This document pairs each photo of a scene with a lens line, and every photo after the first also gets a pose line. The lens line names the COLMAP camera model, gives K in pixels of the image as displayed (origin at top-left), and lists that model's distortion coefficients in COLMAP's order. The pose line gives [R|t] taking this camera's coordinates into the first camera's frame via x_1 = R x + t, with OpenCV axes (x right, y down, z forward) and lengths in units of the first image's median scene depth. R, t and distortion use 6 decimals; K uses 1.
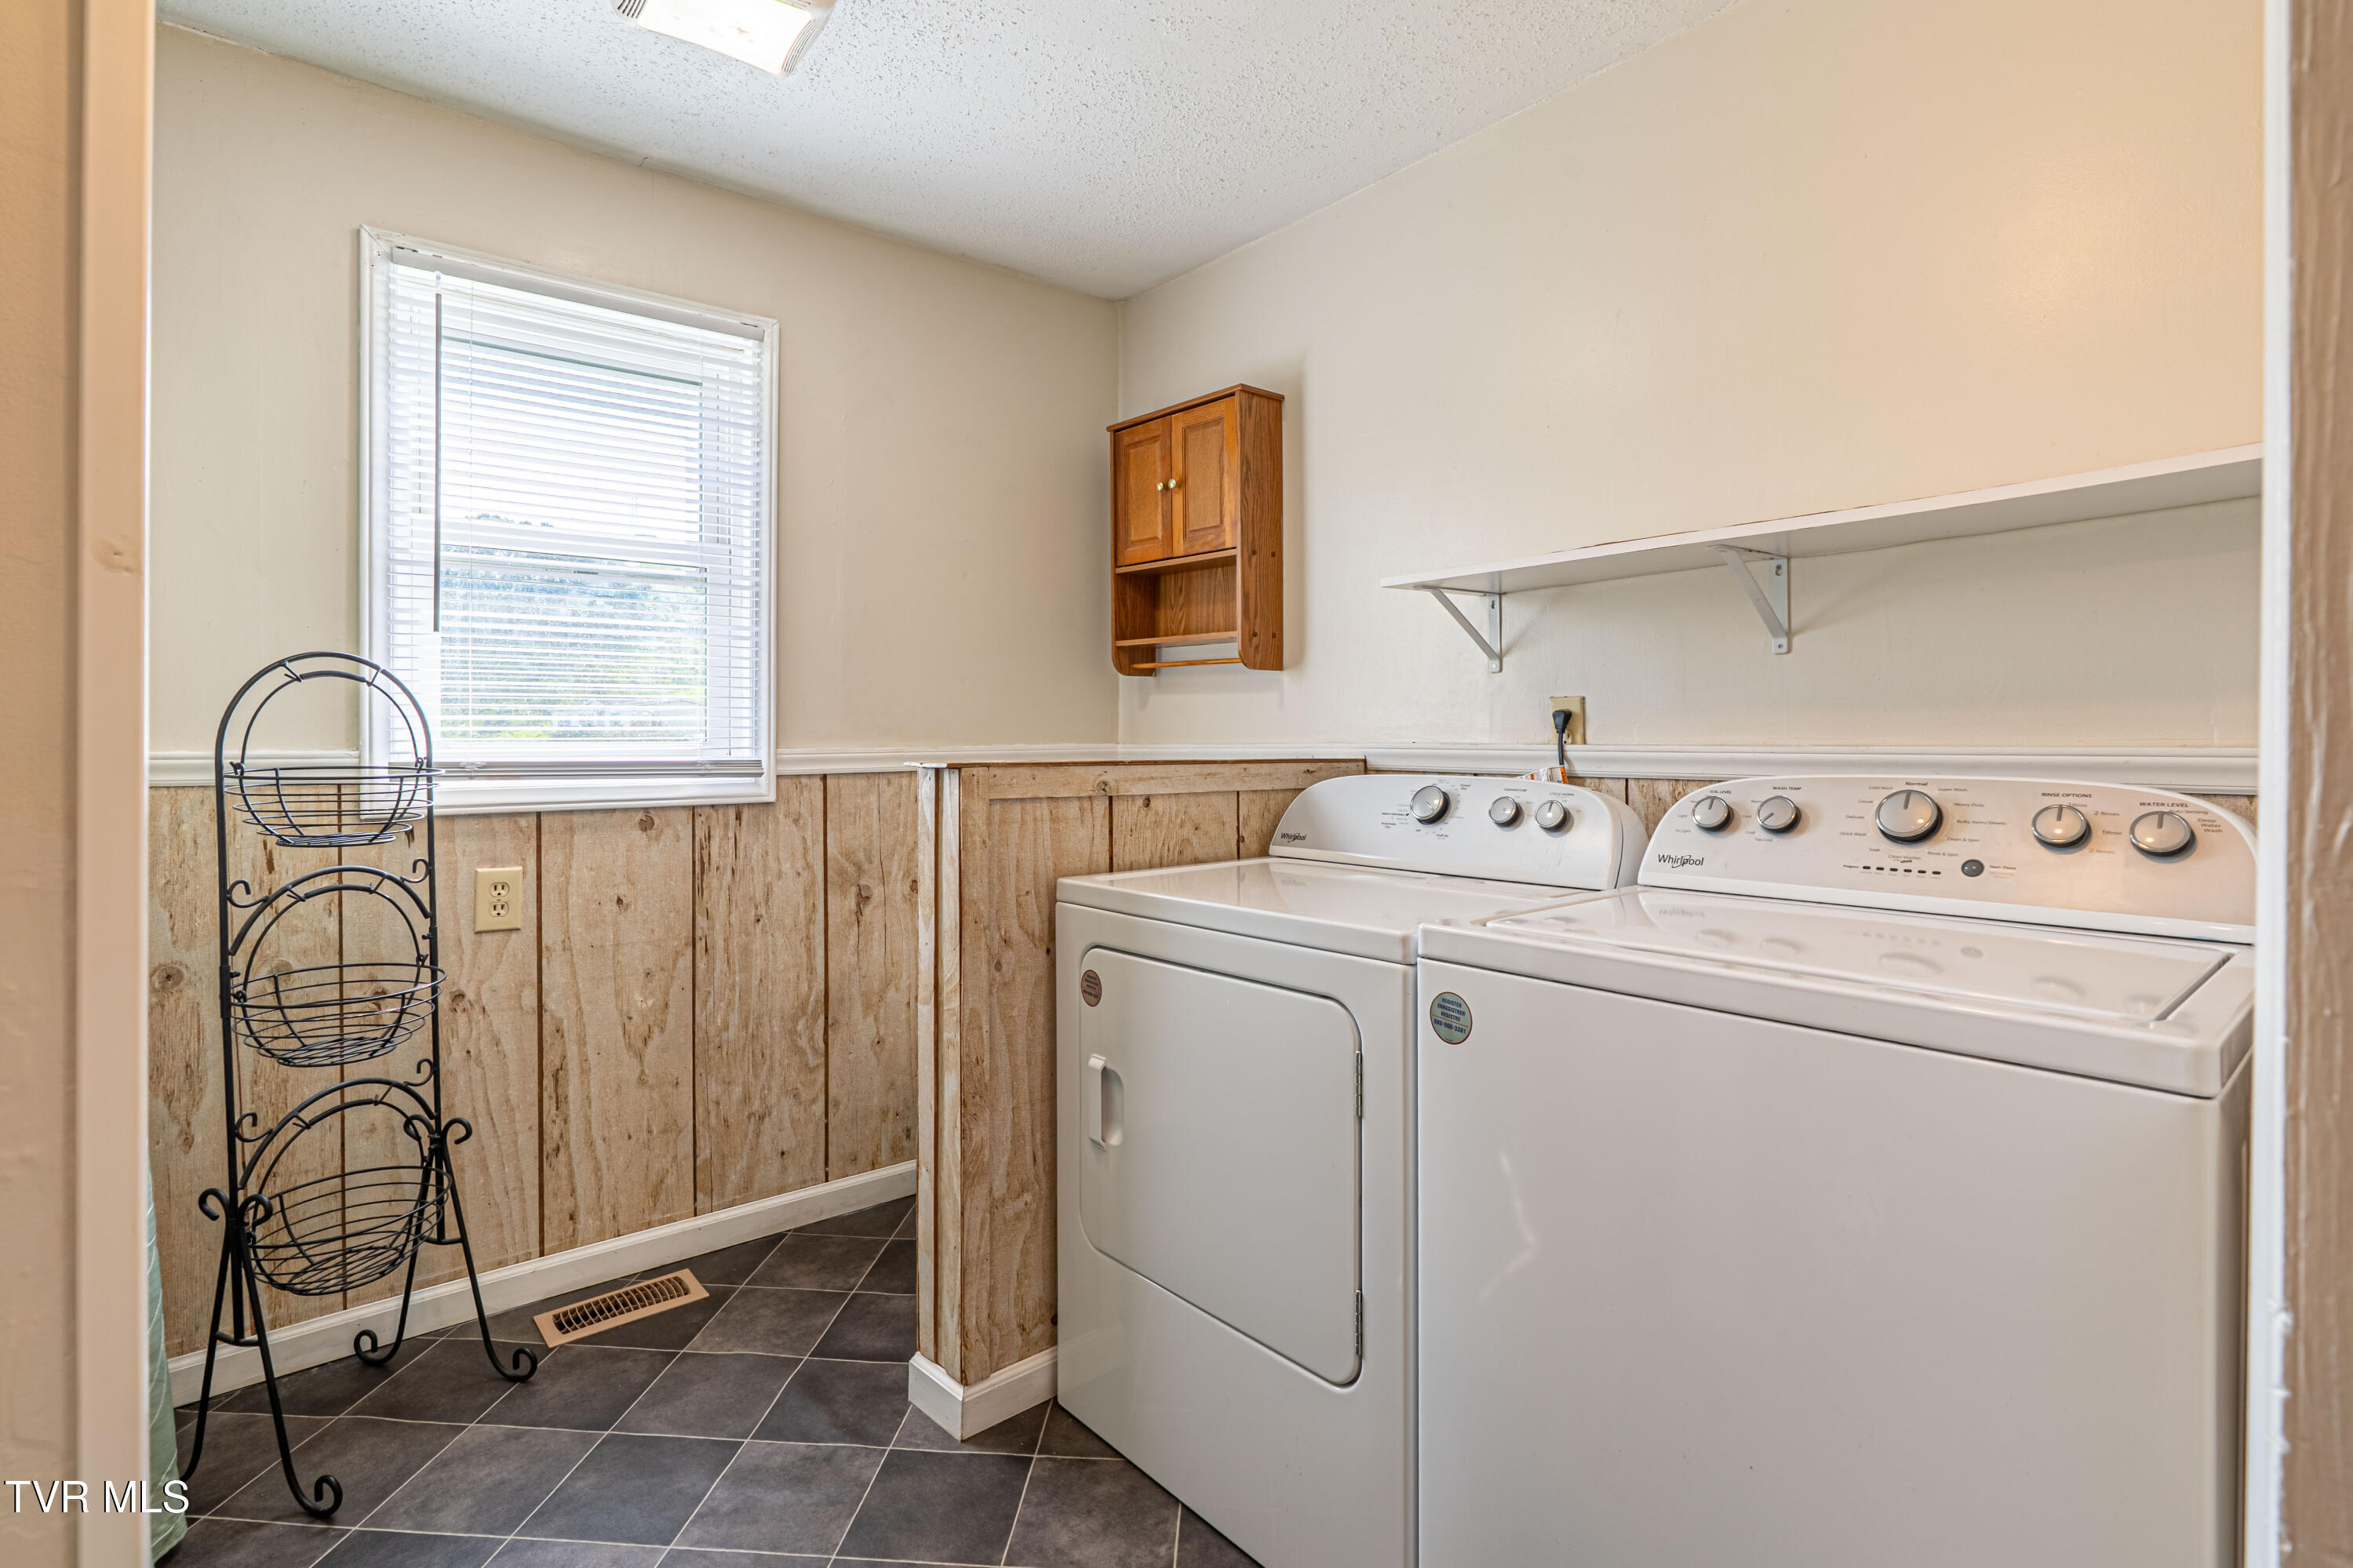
lens RADIAL K [[1093.7, 0, 1176.3], [0, 1093.7, 736.6], [0, 0, 1]] dist [-0.000777, 0.000123]
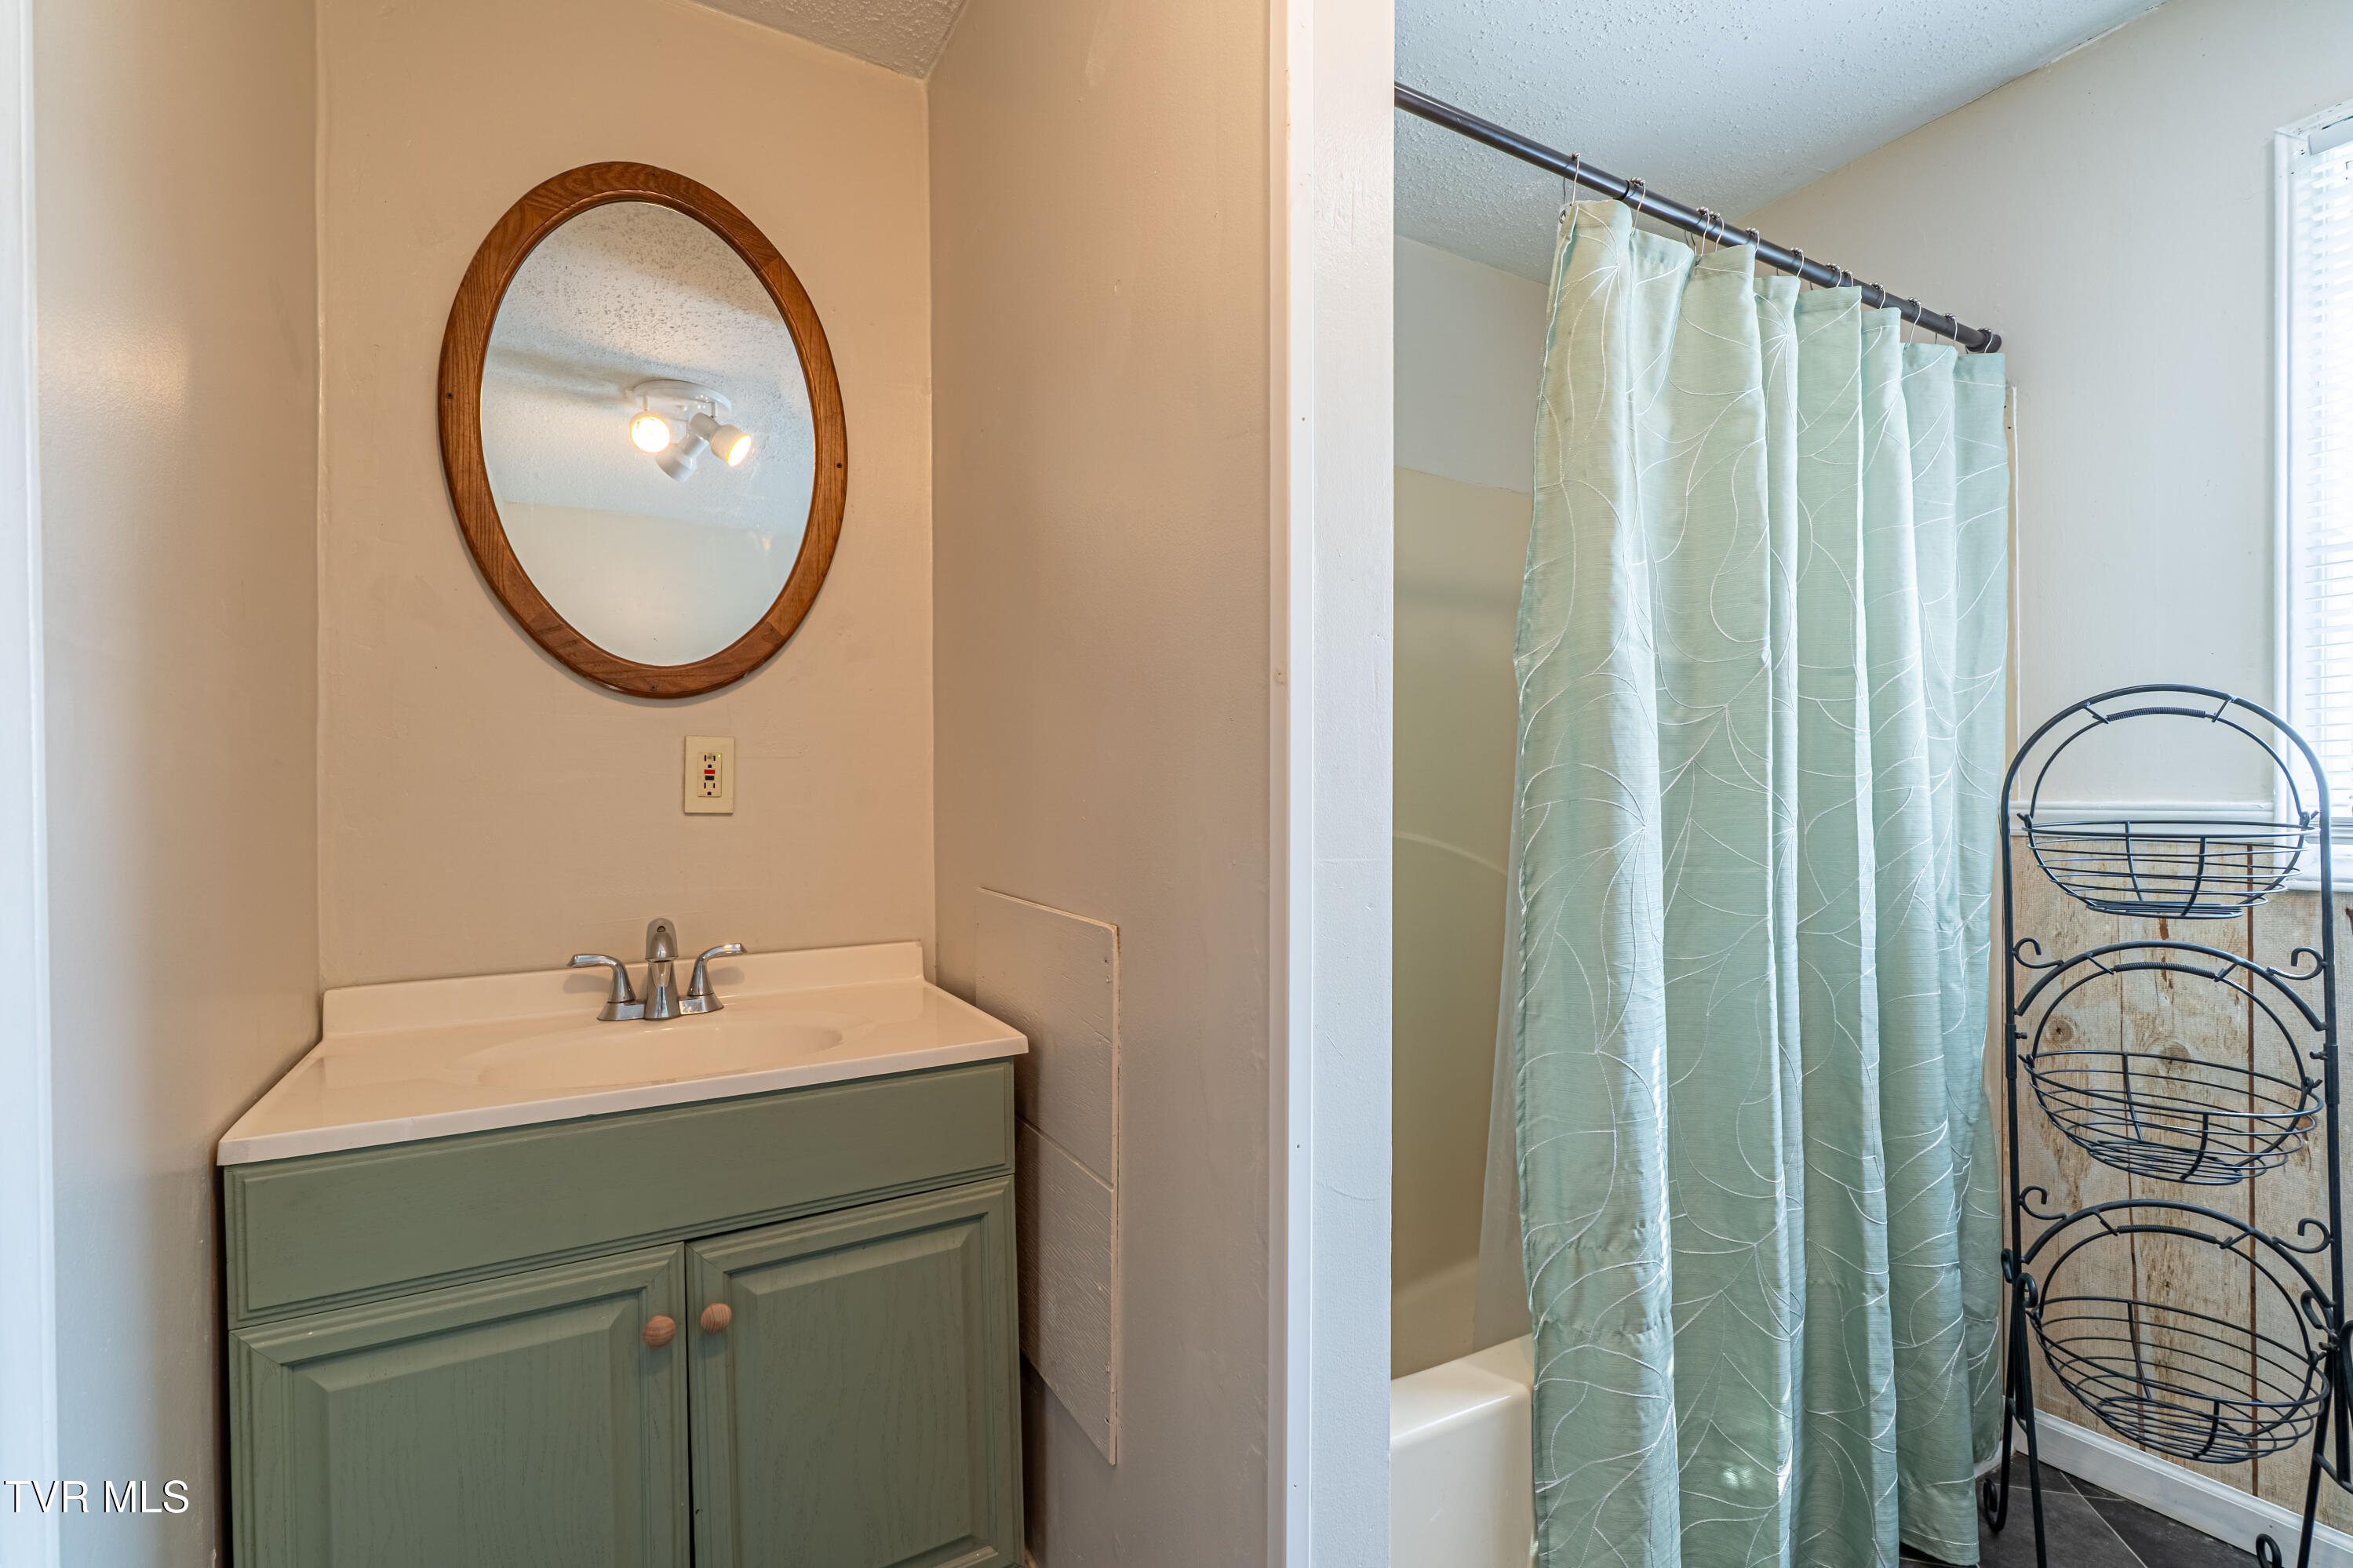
lens RADIAL K [[1074.9, 0, 1172.1], [0, 1074.9, 794.6], [0, 0, 1]] dist [-0.000974, -0.000182]
pose [[-0.184418, 0.002647, -0.982844, 0.147580], [0.011301, 0.999936, 0.000572, -0.001593], [0.982783, -0.011002, -0.184436, 0.336592]]
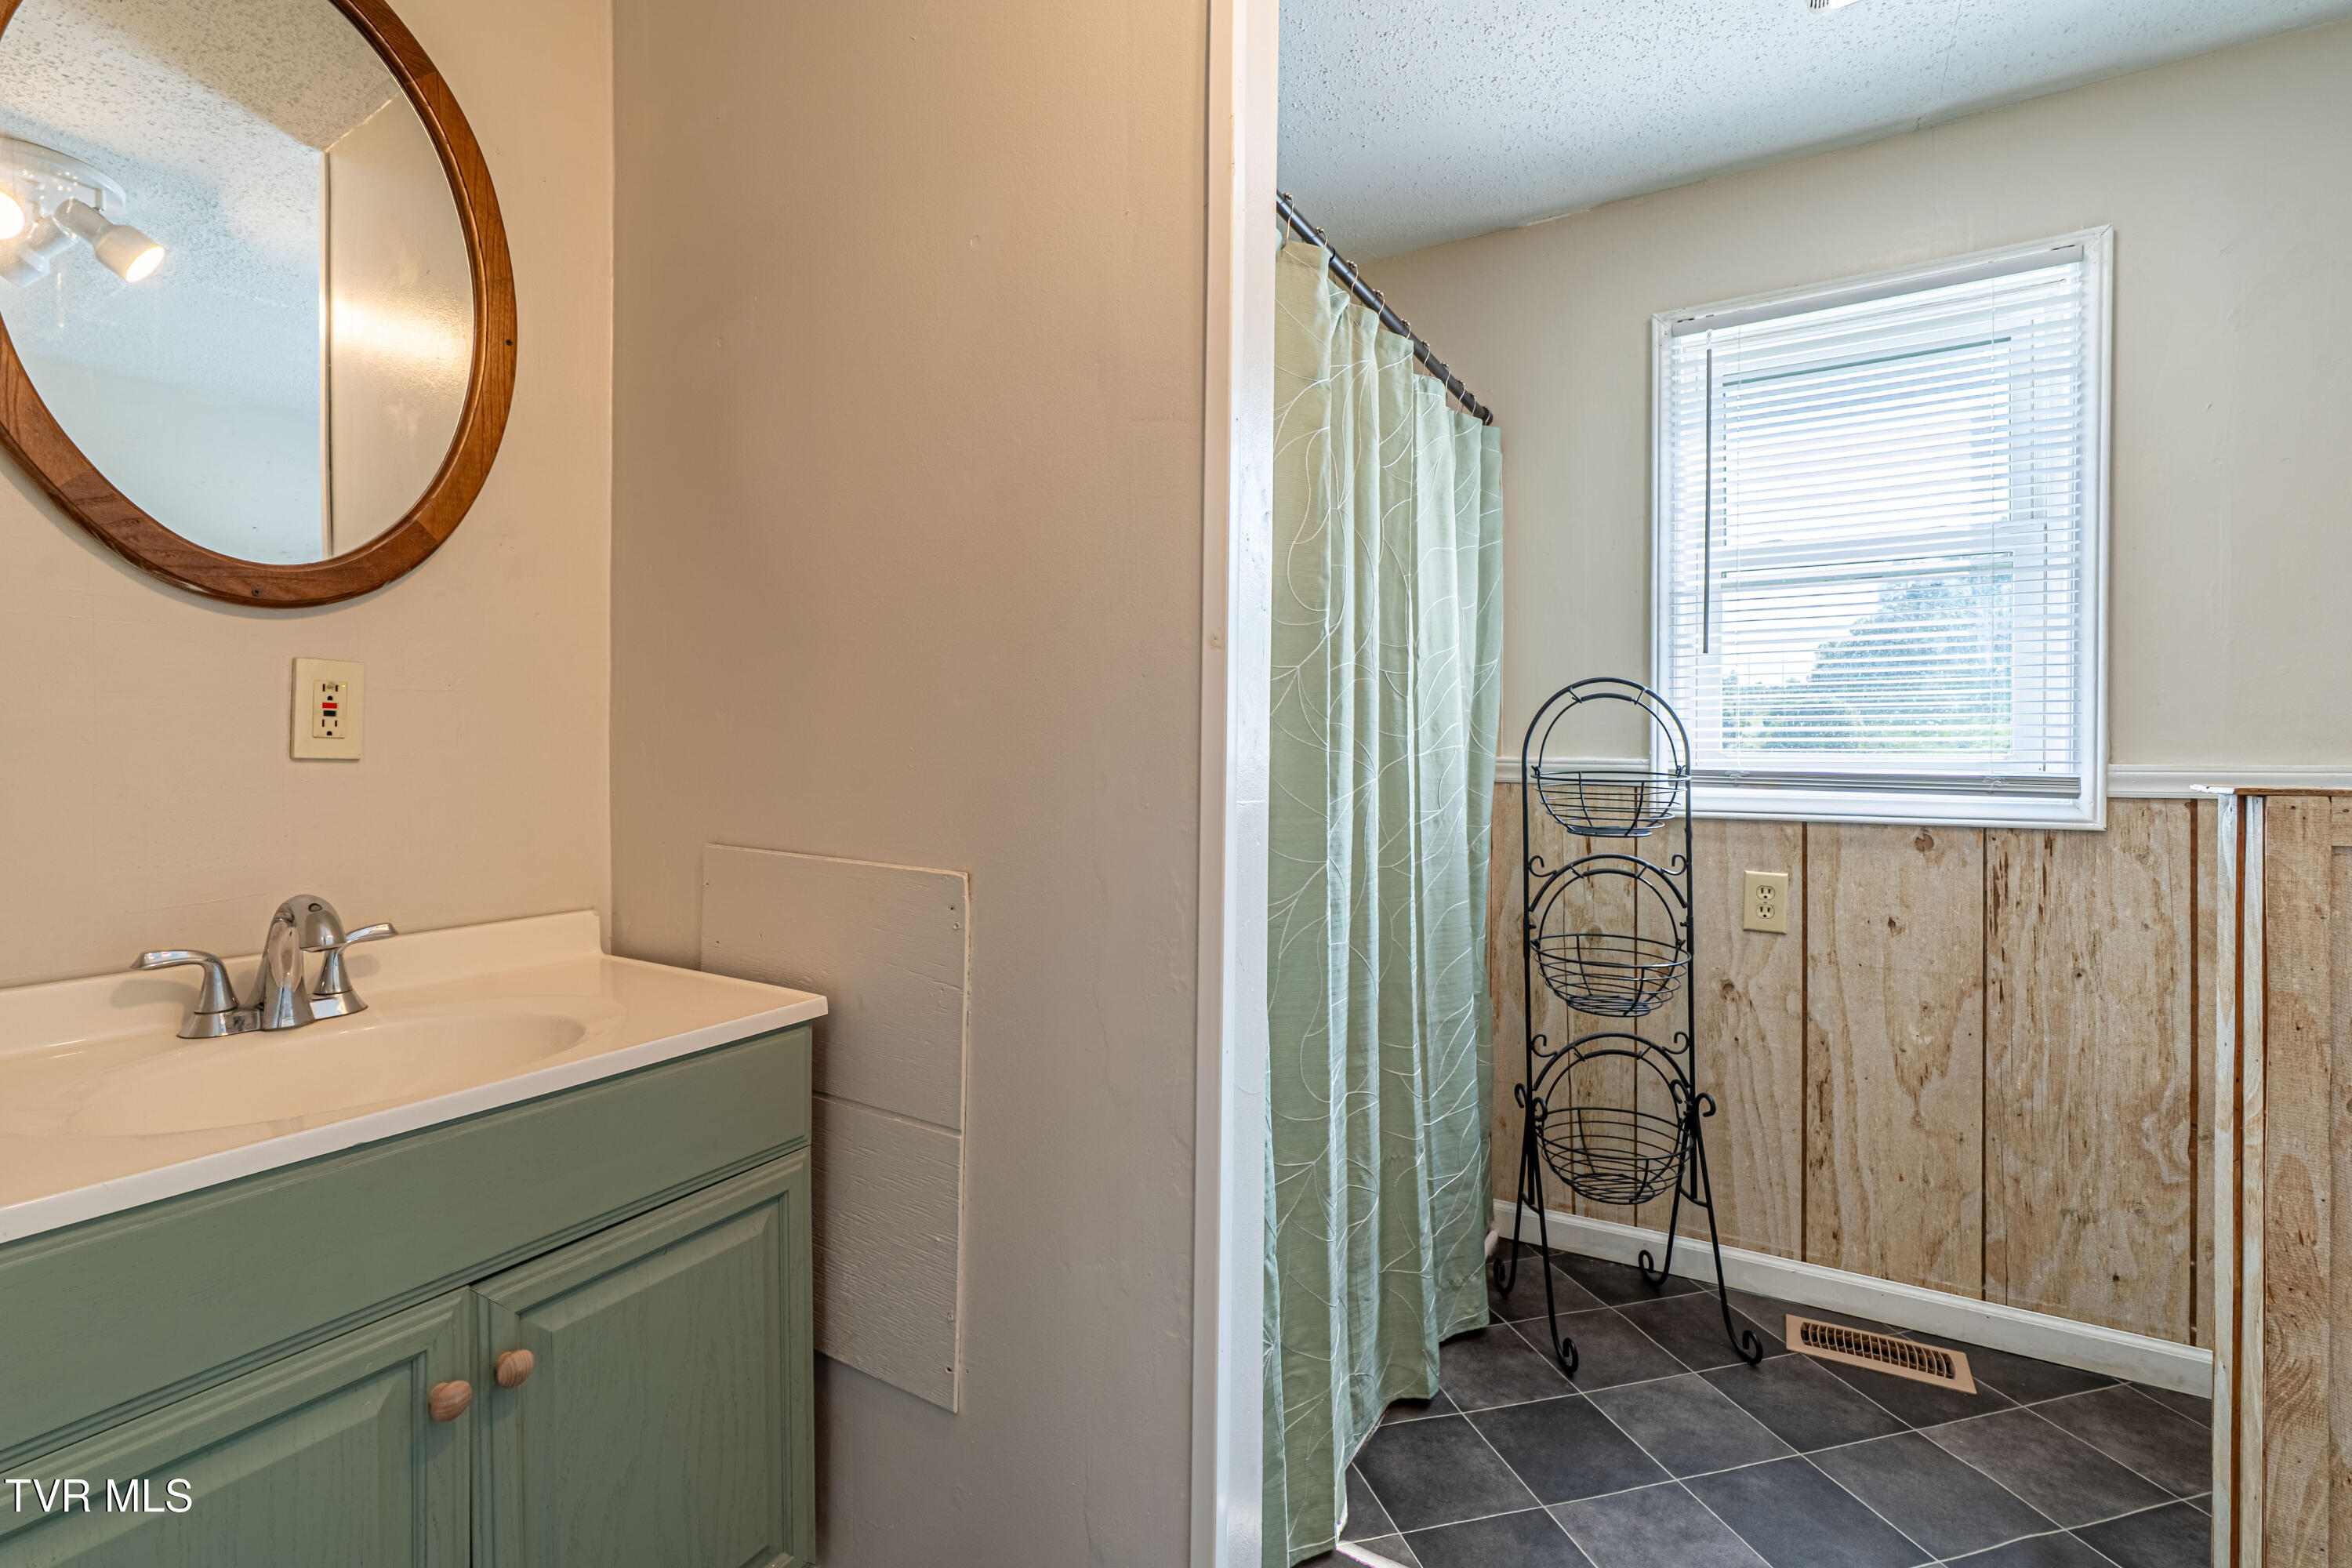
lens RADIAL K [[1093.4, 0, 1175.8], [0, 1093.4, 736.6], [0, 0, 1]] dist [-0.000777, 0.000123]
pose [[0.335384, -0.005846, -0.942063, 0.181478], [-0.003025, 0.999969, -0.007282, -0.000860], [0.942077, 0.005292, 0.335356, 0.111651]]
